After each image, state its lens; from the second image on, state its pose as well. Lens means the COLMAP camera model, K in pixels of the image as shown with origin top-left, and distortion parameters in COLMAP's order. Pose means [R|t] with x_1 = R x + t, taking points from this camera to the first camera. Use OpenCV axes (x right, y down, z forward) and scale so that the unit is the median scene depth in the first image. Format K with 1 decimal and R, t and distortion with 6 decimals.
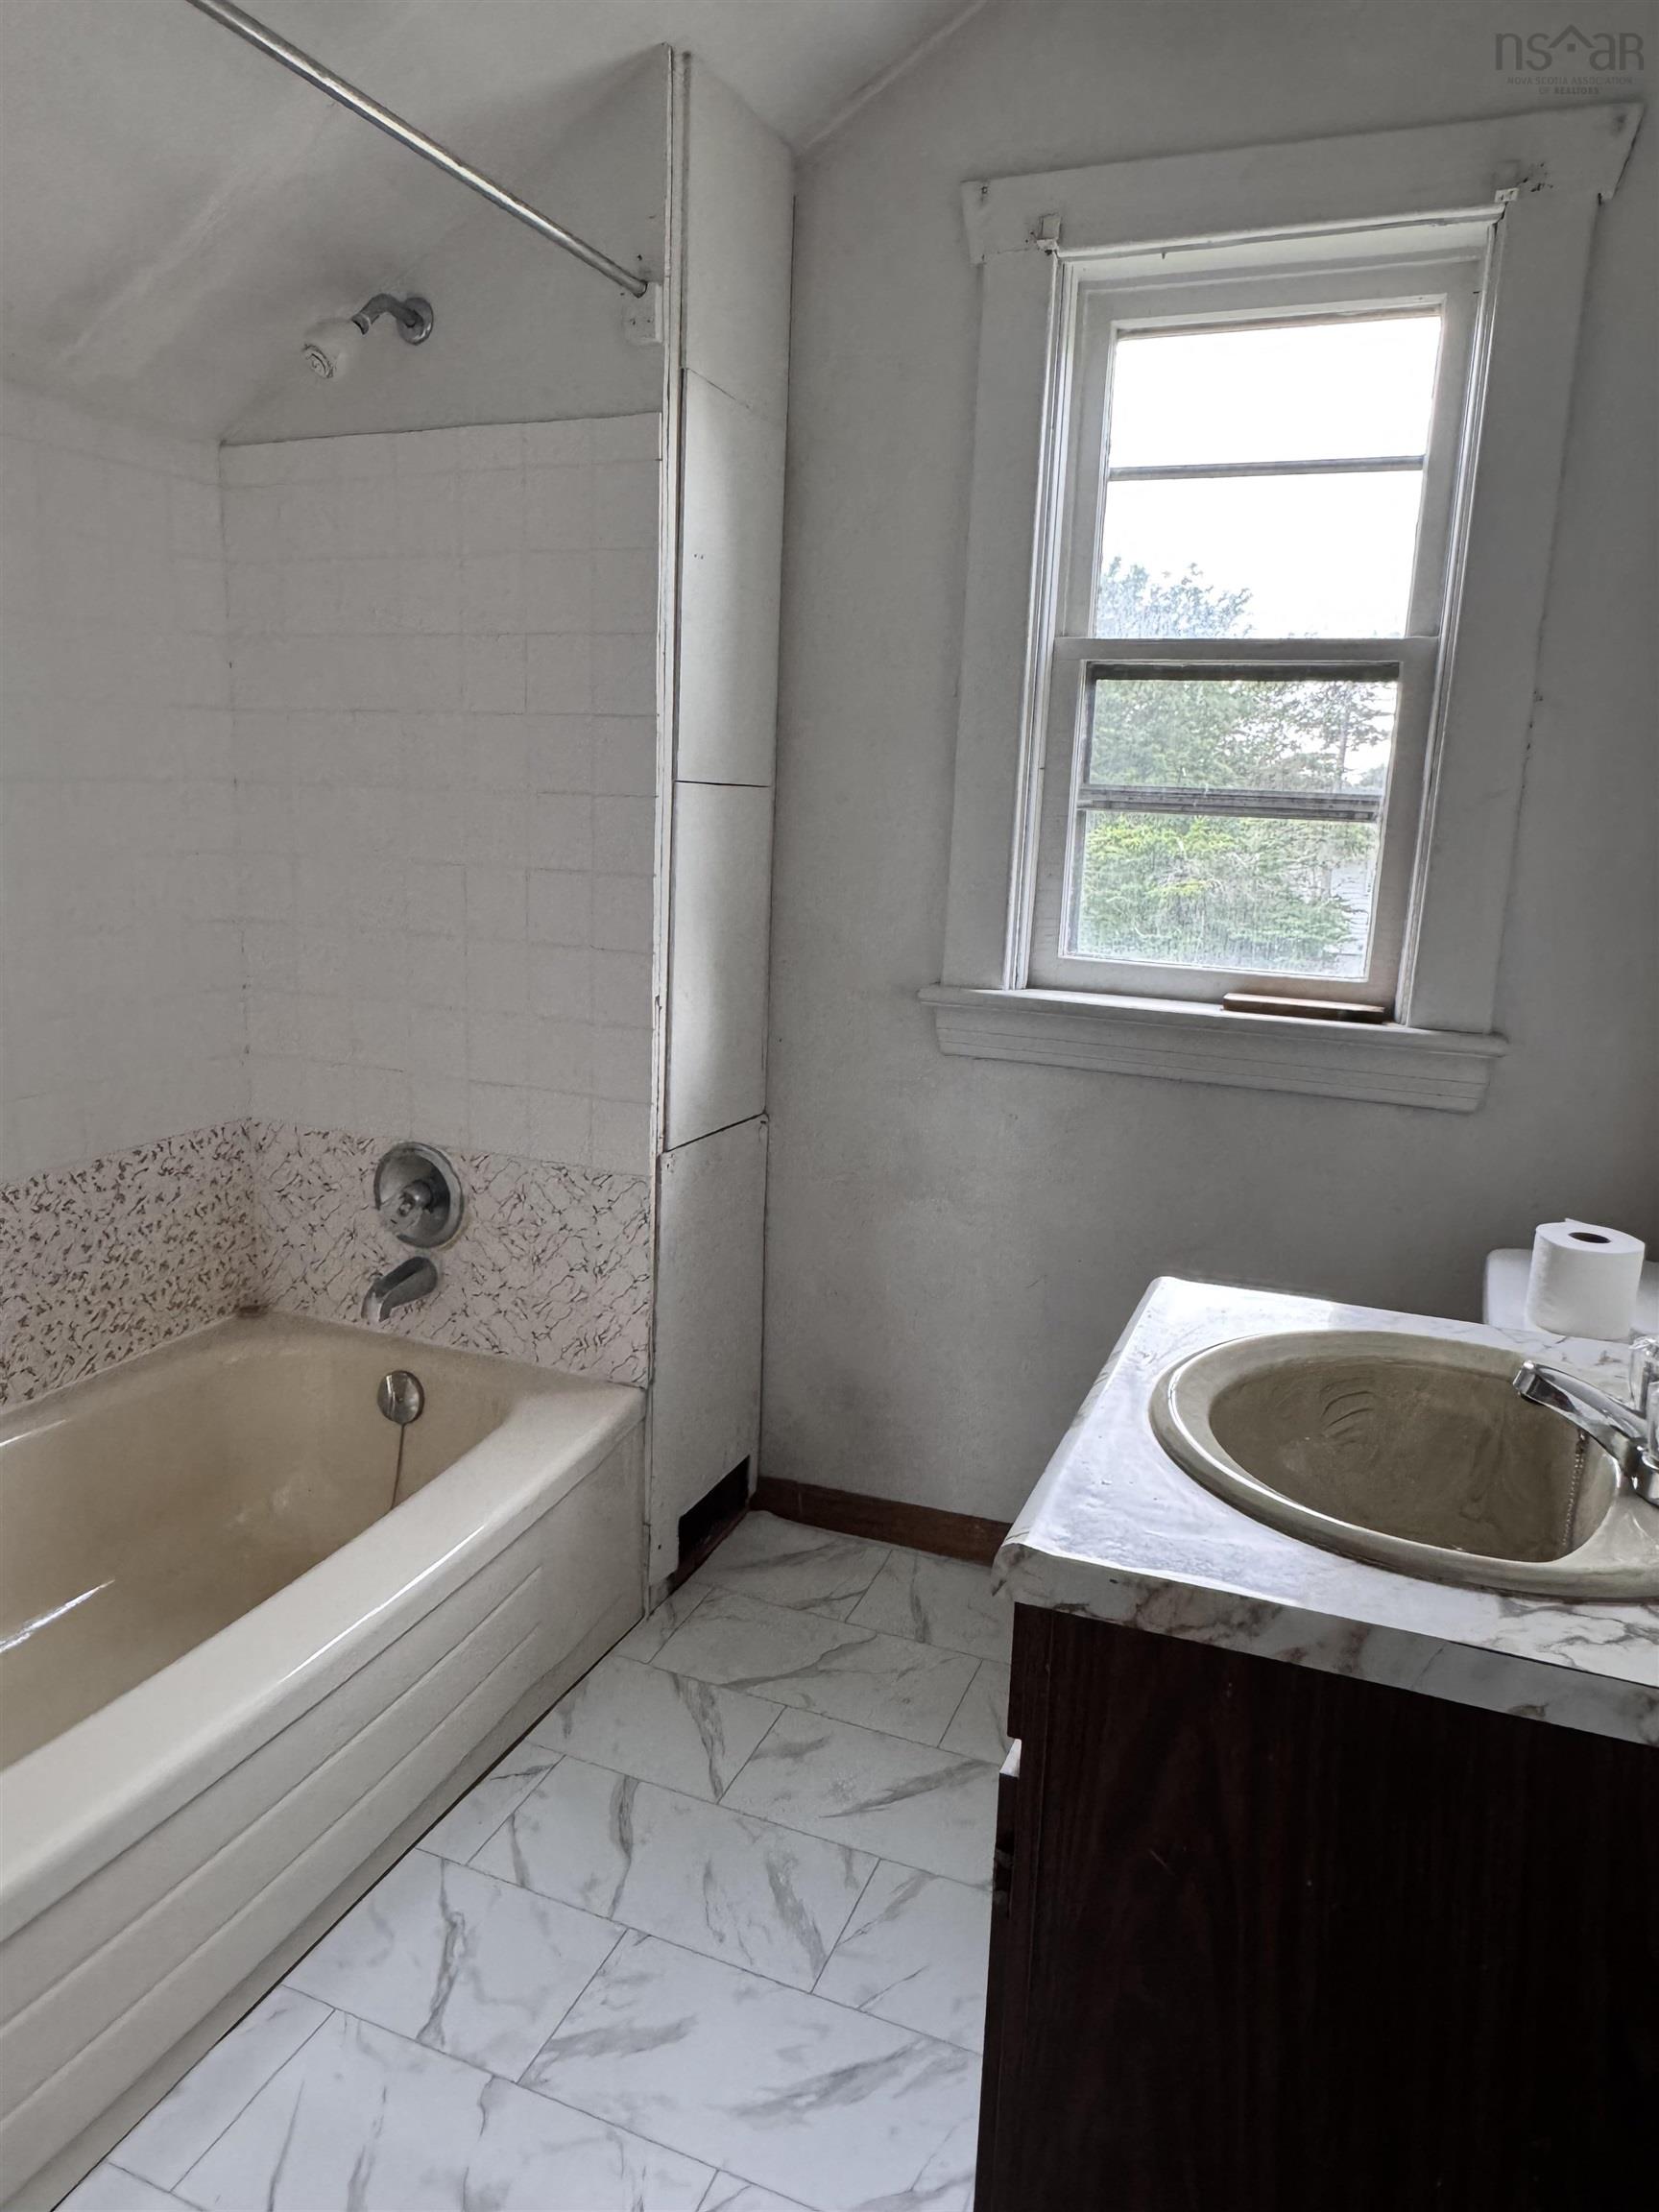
lens RADIAL K [[1416.4, 0, 845.2], [0, 1416.4, 1114.3], [0, 0, 1]] dist [-0.002703, 0.002599]
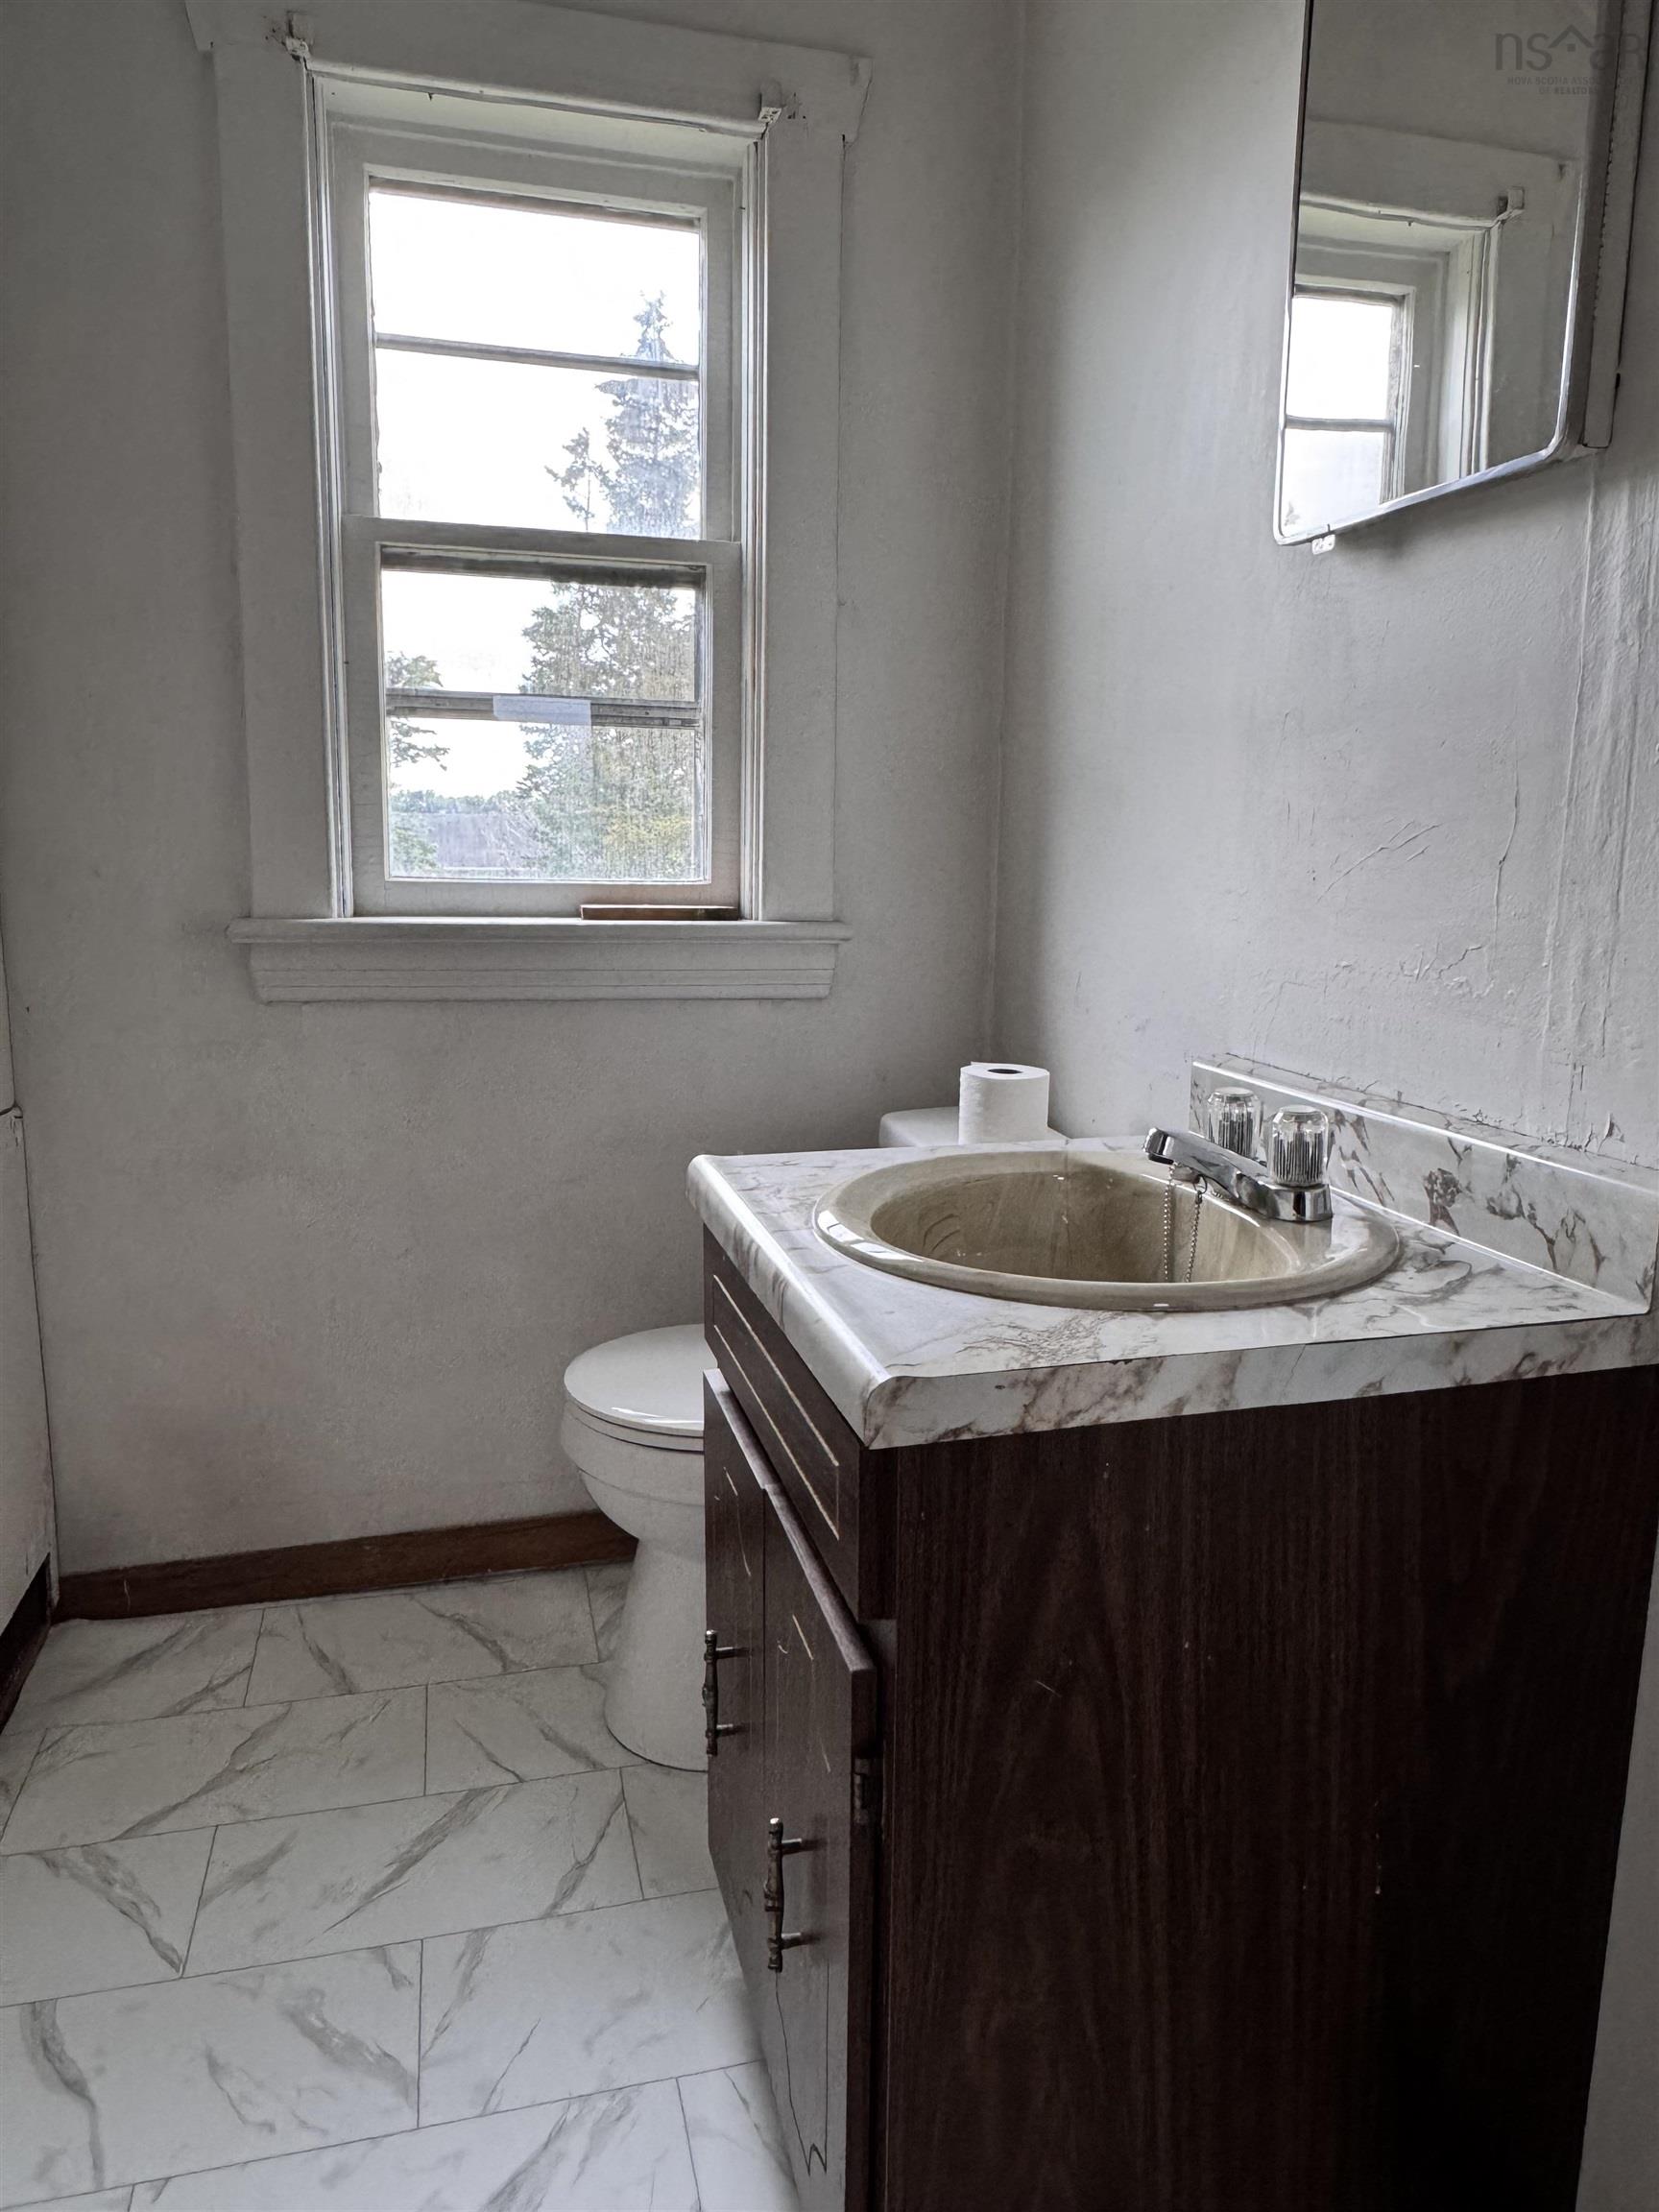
lens RADIAL K [[1416.4, 0, 820.9], [0, 1416.4, 1098.6], [0, 0, 1]] dist [-0.002703, 0.002599]
pose [[0.809492, -0.127803, 0.573052, -0.176896], [0.142299, 0.989628, 0.019696, 0.052897], [-0.569626, 0.065601, 0.819282, 0.146036]]
